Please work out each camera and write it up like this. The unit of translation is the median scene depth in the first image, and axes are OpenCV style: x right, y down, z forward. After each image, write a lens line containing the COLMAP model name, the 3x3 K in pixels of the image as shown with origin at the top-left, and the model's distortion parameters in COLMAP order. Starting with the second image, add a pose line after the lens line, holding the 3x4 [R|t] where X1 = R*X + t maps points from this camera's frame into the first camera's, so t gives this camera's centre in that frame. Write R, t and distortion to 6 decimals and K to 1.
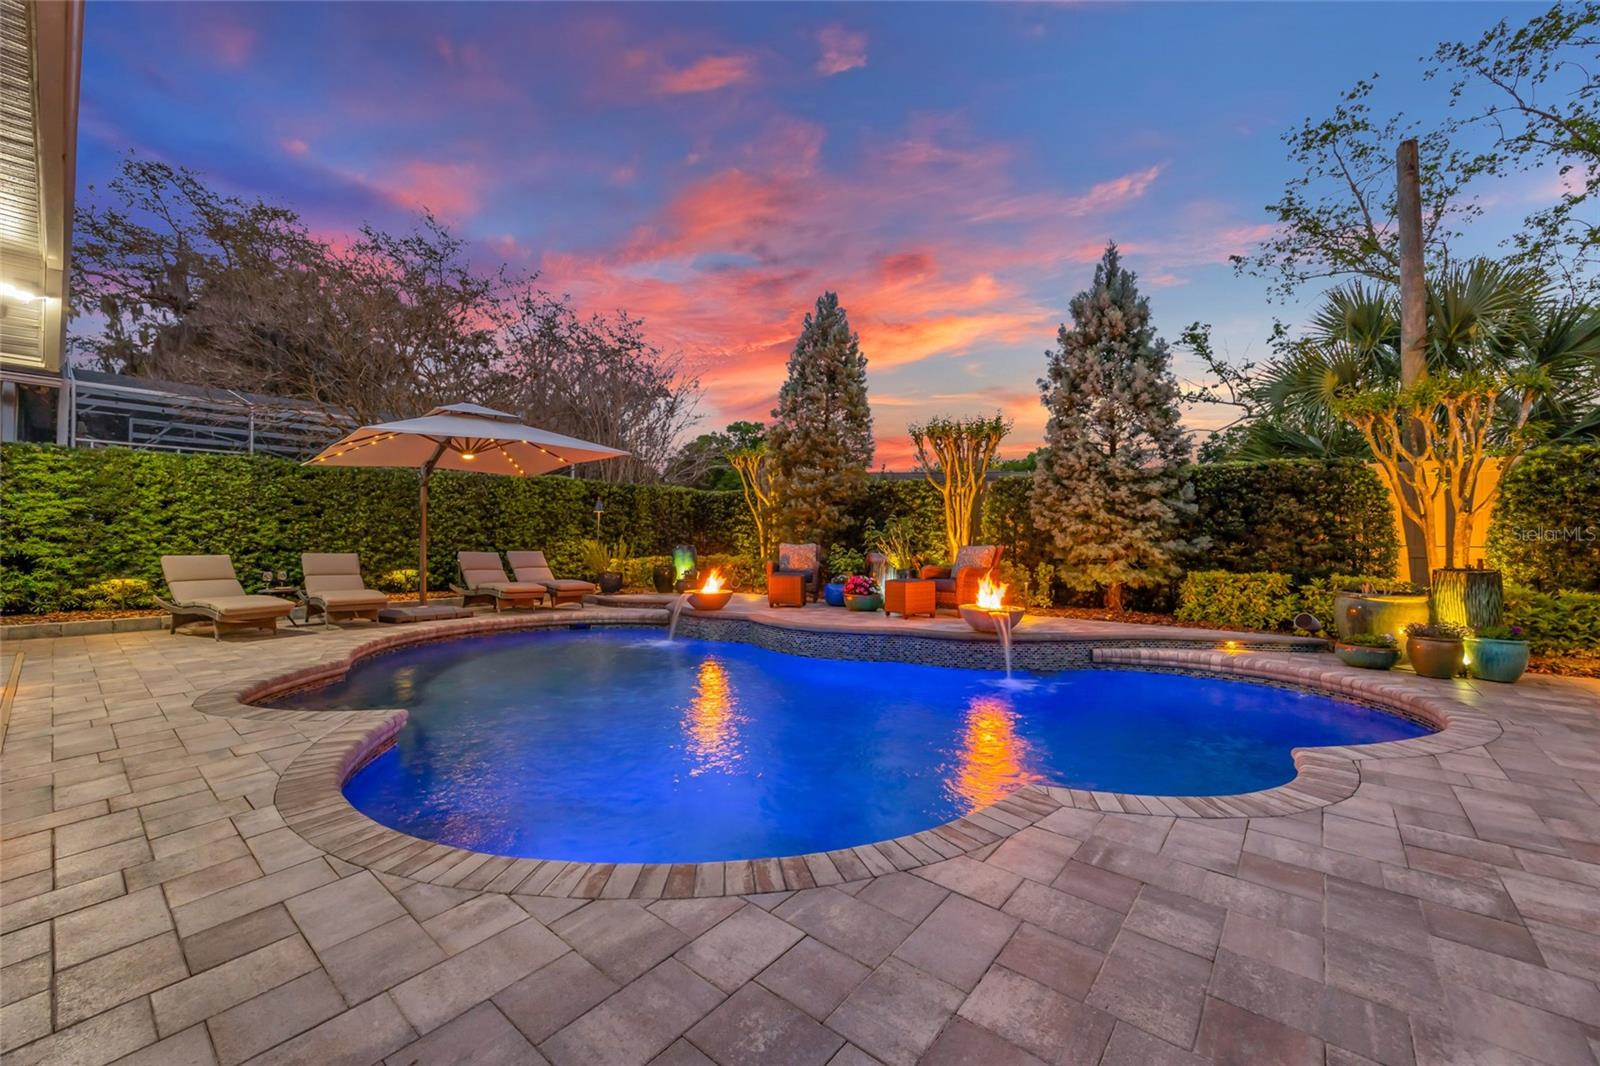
lens RADIAL K [[613.3, 0, 805.7], [0, 613.3, 533.5], [0, 0, 1]] dist [-0.002947, -0.000298]
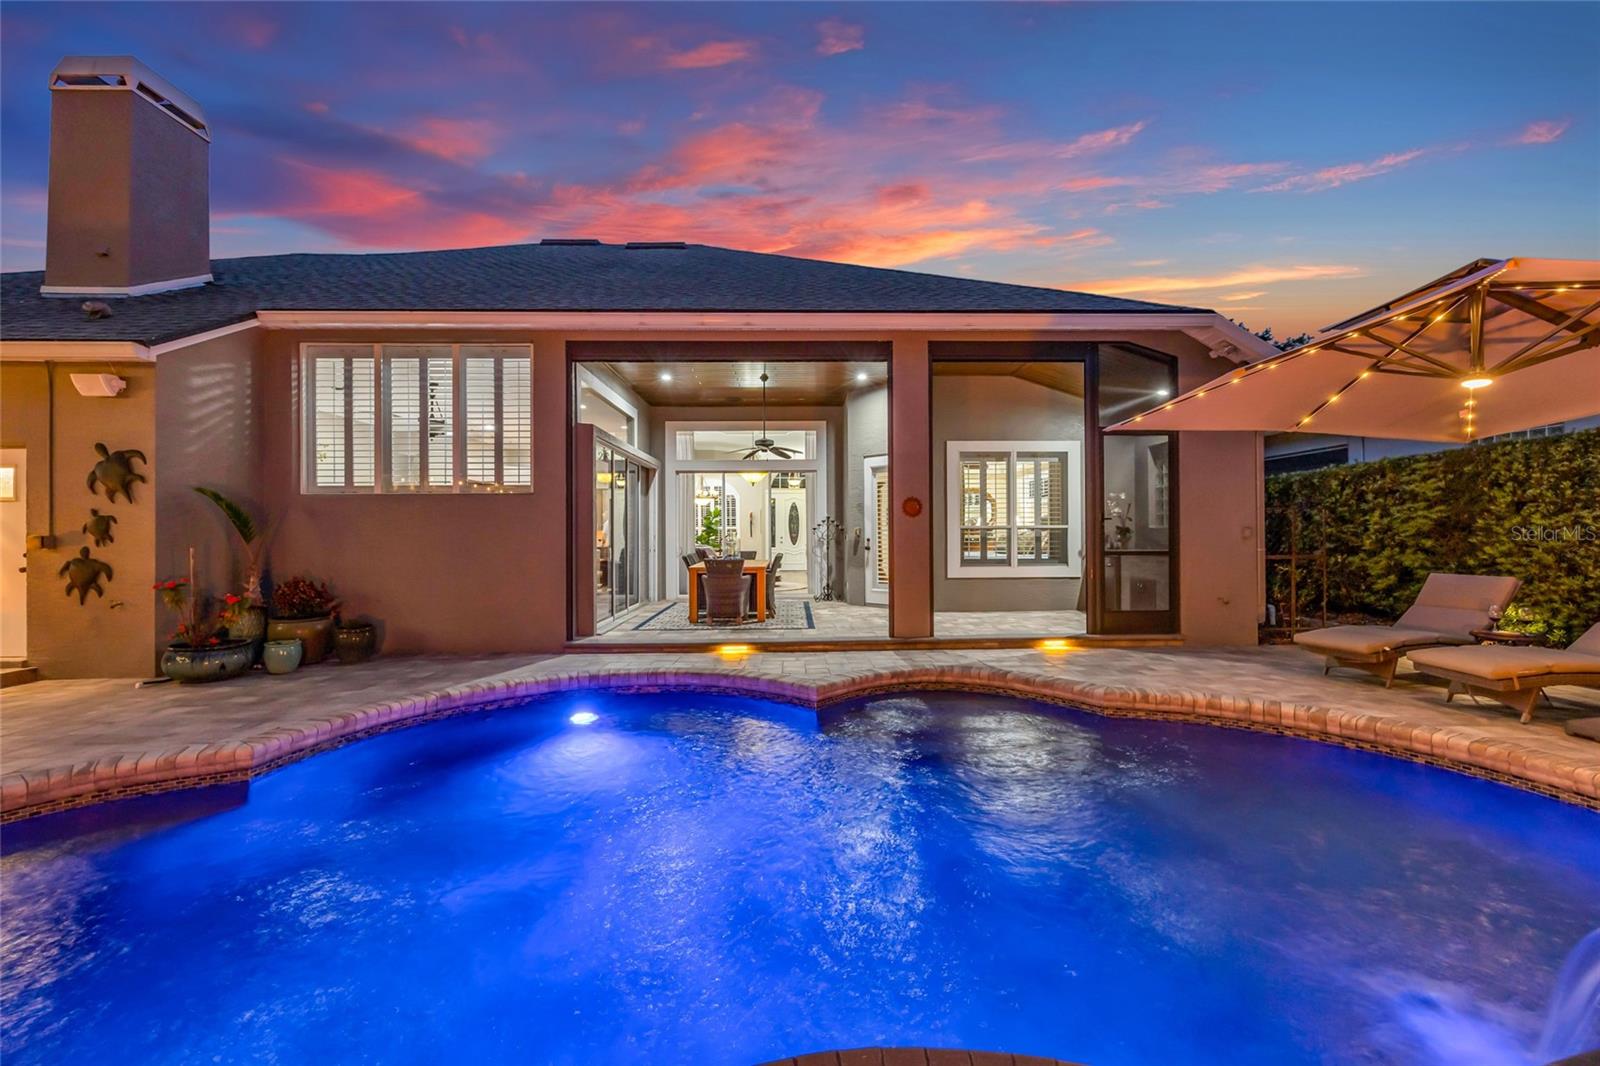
lens RADIAL K [[613.3, 0, 805.7], [0, 613.3, 533.5], [0, 0, 1]] dist [-0.002947, -0.000298]
pose [[-0.758547, -0.002322, -0.651614, 0.079704], [0.008348, 0.999877, -0.013281, -0.009108], [0.651565, -0.015514, -0.758435, 0.719060]]
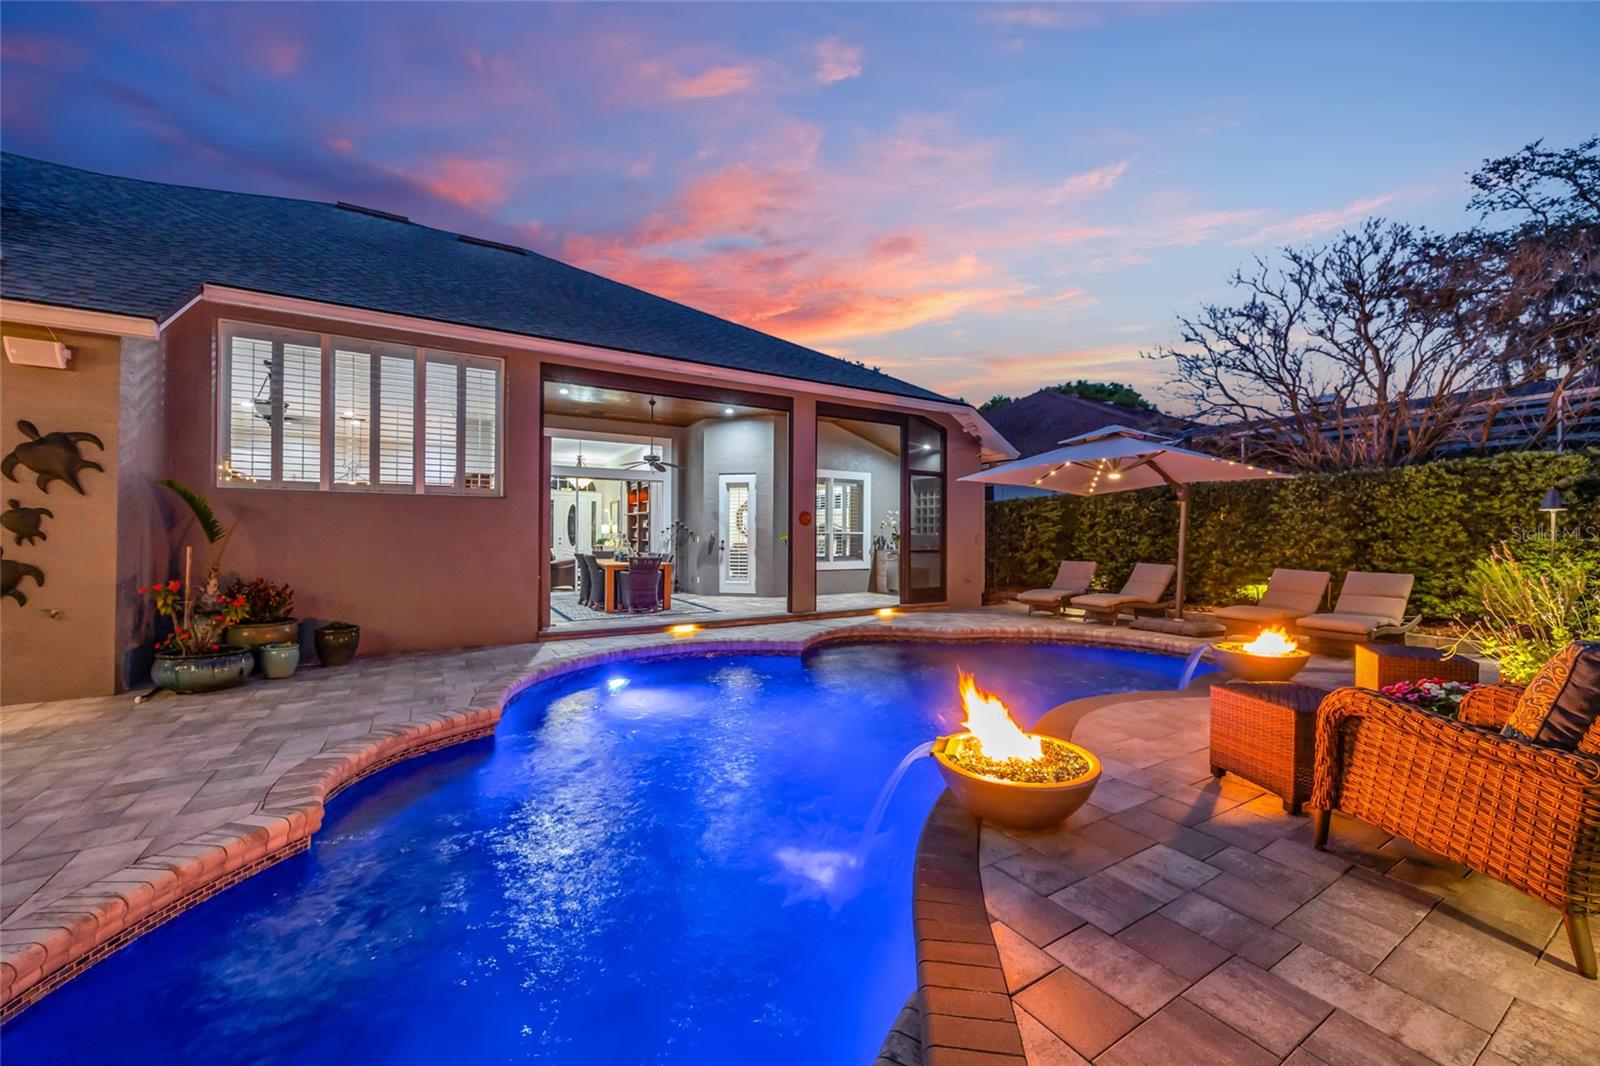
lens RADIAL K [[613.3, 0, 805.7], [0, 613.3, 533.5], [0, 0, 1]] dist [-0.002947, -0.000298]
pose [[-0.325180, -0.011584, -0.945581, 0.429898], [0.003613, 0.999902, -0.013491, -0.010299], [0.945645, -0.007803, -0.325106, 0.594528]]
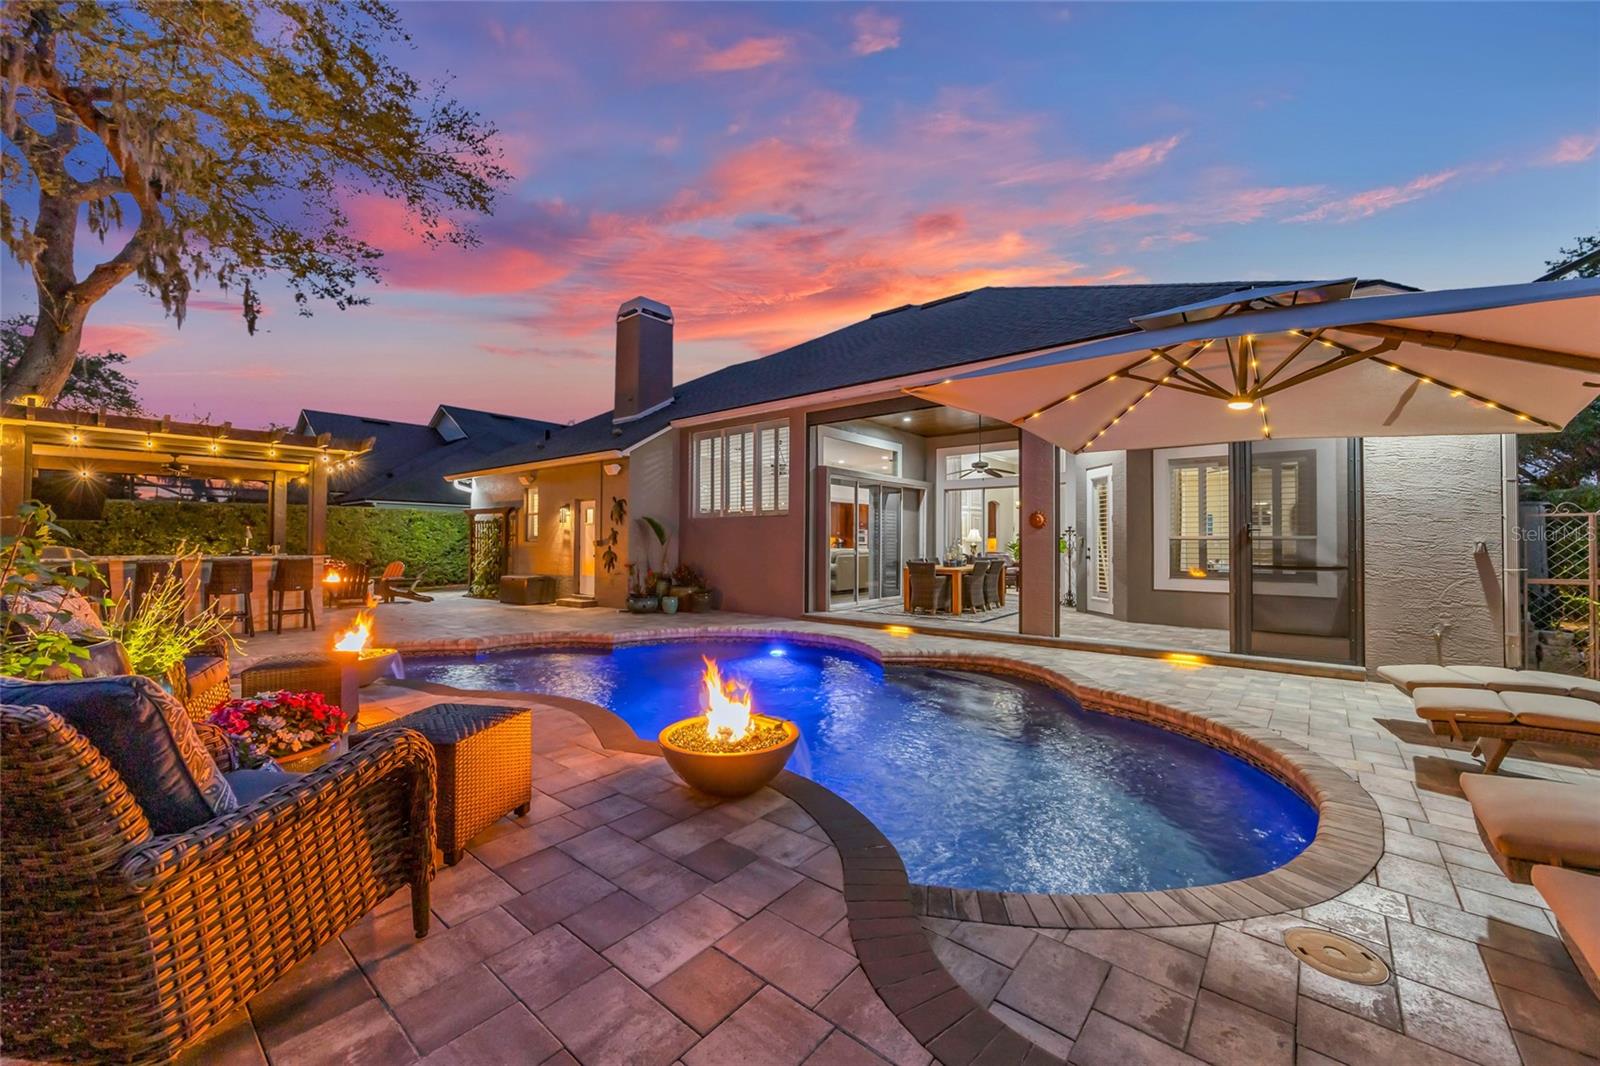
lens RADIAL K [[613.3, 0, 805.7], [0, 613.3, 533.5], [0, 0, 1]] dist [-0.002947, -0.000298]
pose [[-0.999933, -0.009859, 0.006025, -0.157849], [-0.010006, 0.999643, -0.024754, -0.007767], [-0.005779, -0.024813, -0.999675, 1.036843]]
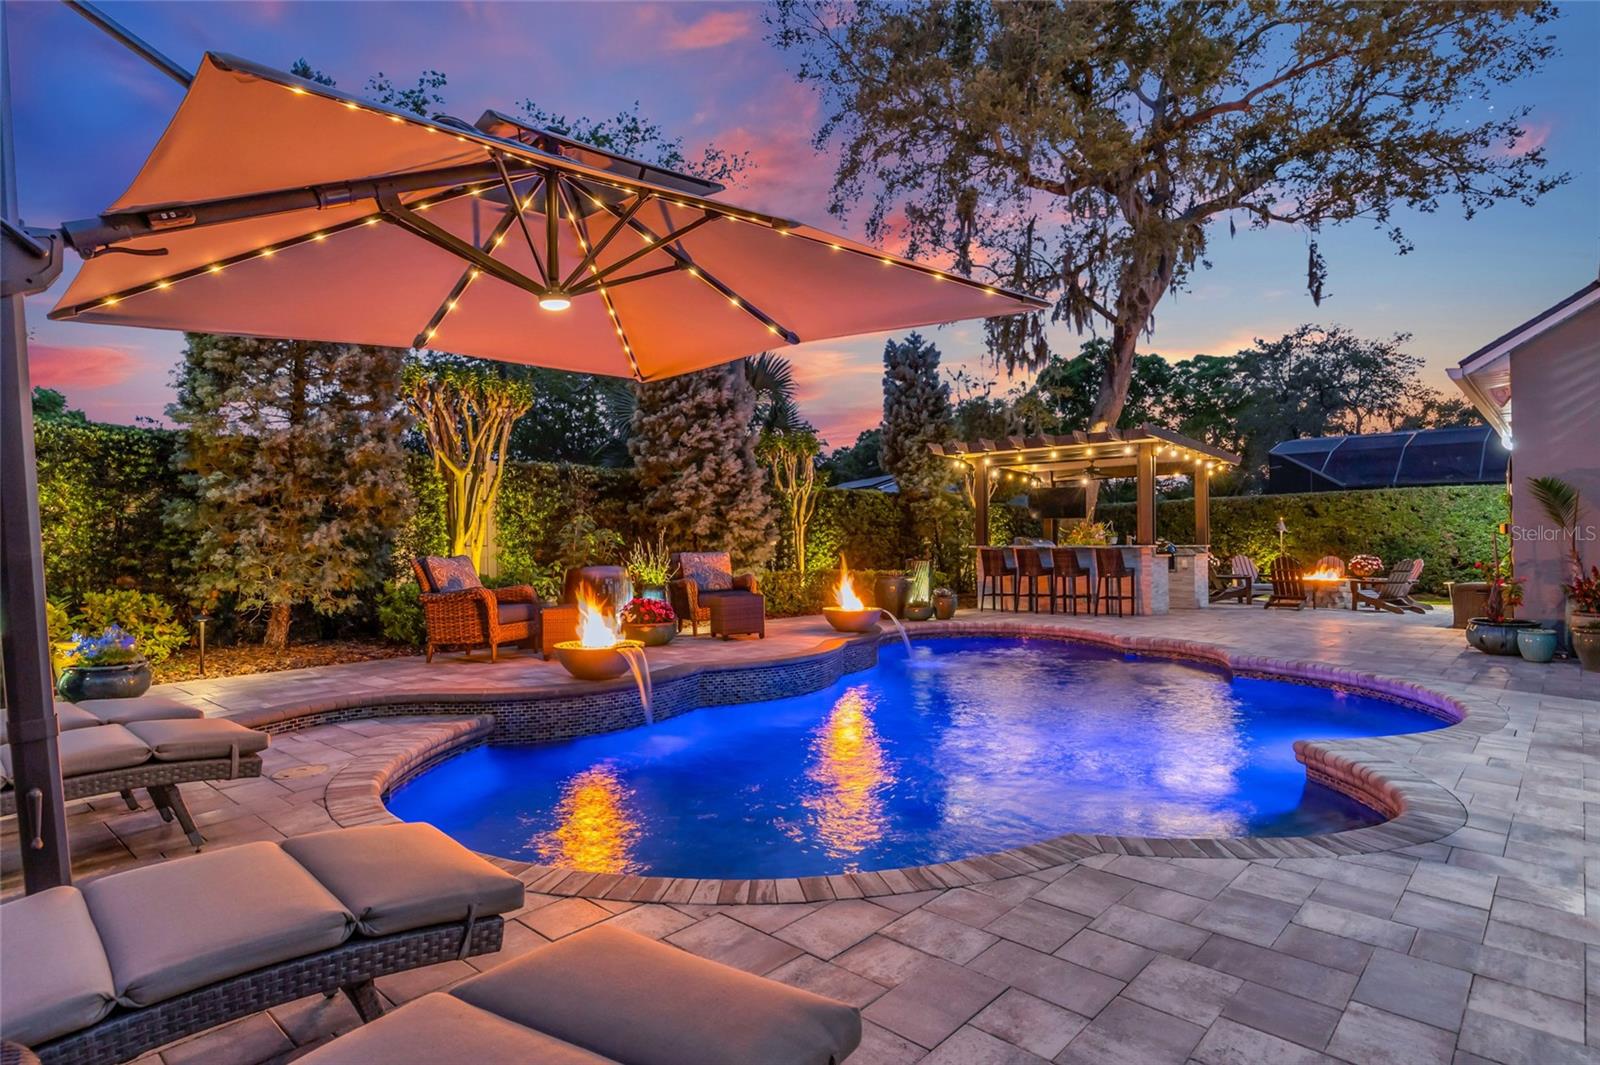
lens RADIAL K [[841.6, 0, 800.0], [0, 841.6, 532.5], [0, 0, 1]] dist [-0.003862, -0.001848]
pose [[0.053703, 0.000529, 0.998557, -0.691403], [-0.004939, 0.999988, -0.000265, -0.009339], [-0.998545, -0.004917, 0.053705, 0.606122]]
